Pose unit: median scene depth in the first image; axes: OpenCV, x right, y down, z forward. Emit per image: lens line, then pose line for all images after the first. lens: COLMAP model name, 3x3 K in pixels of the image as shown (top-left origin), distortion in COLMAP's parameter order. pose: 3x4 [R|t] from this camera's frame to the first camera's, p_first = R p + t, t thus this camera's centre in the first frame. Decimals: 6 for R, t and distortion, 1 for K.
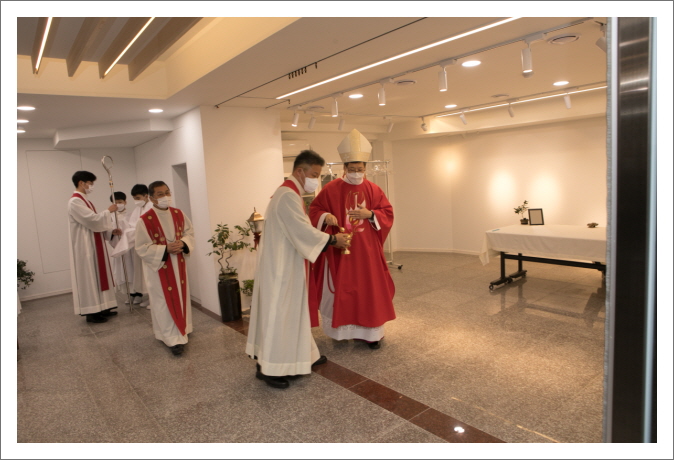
lens RADIAL K [[441.8, 0, 332.5], [0, 441.8, 226.7], [0, 0, 1]] dist [-0.099657, 0.069998]
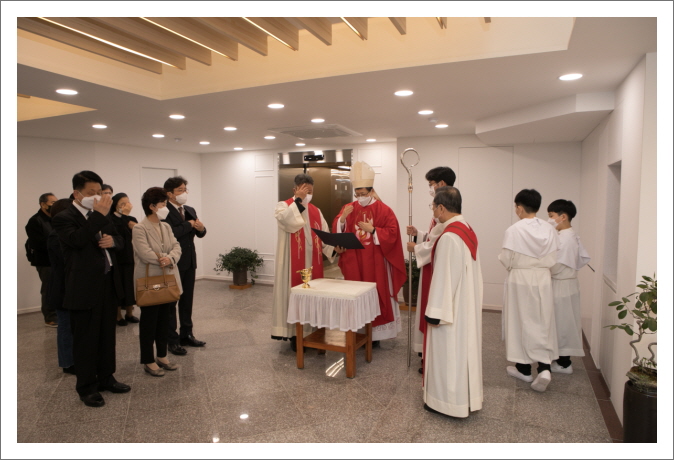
lens RADIAL K [[441.8, 0, 334.4], [0, 441.8, 229.1], [0, 0, 1]] dist [-0.099657, 0.069998]
pose [[0.479280, 0.129703, -0.868025, -0.002045], [-0.132992, 0.988332, 0.074249, -0.047241], [0.867528, 0.079854, 0.490937, 0.404752]]
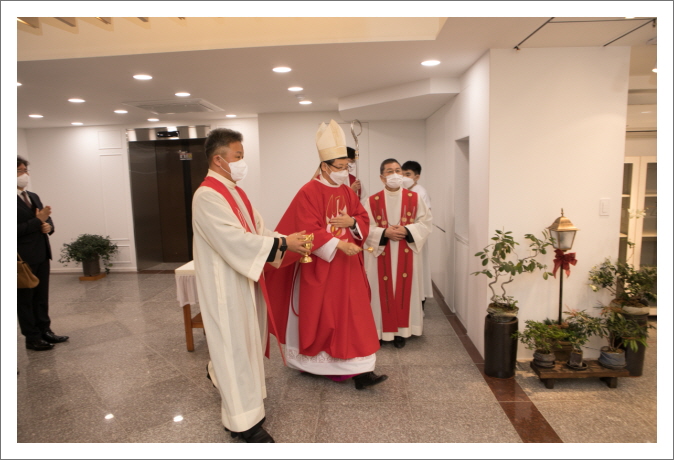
lens RADIAL K [[441.8, 0, 338.5], [0, 441.8, 229.1], [0, 0, 1]] dist [-0.099657, 0.069998]
pose [[0.764958, 0.131164, -0.630584, -0.030168], [-0.101483, 0.991361, 0.083099, -0.035084], [0.636035, 0.000427, 0.771660, 0.333980]]
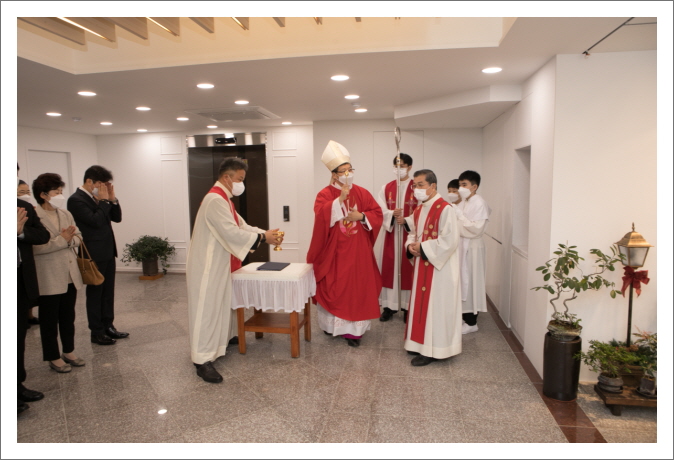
lens RADIAL K [[441.8, 0, 337.4], [0, 441.8, 229.9], [0, 0, 1]] dist [-0.099657, 0.069998]
pose [[0.685219, 0.140903, -0.714578, -0.039914], [-0.119251, 0.989573, 0.080775, -0.035091], [0.718508, 0.029865, 0.694877, 0.330713]]
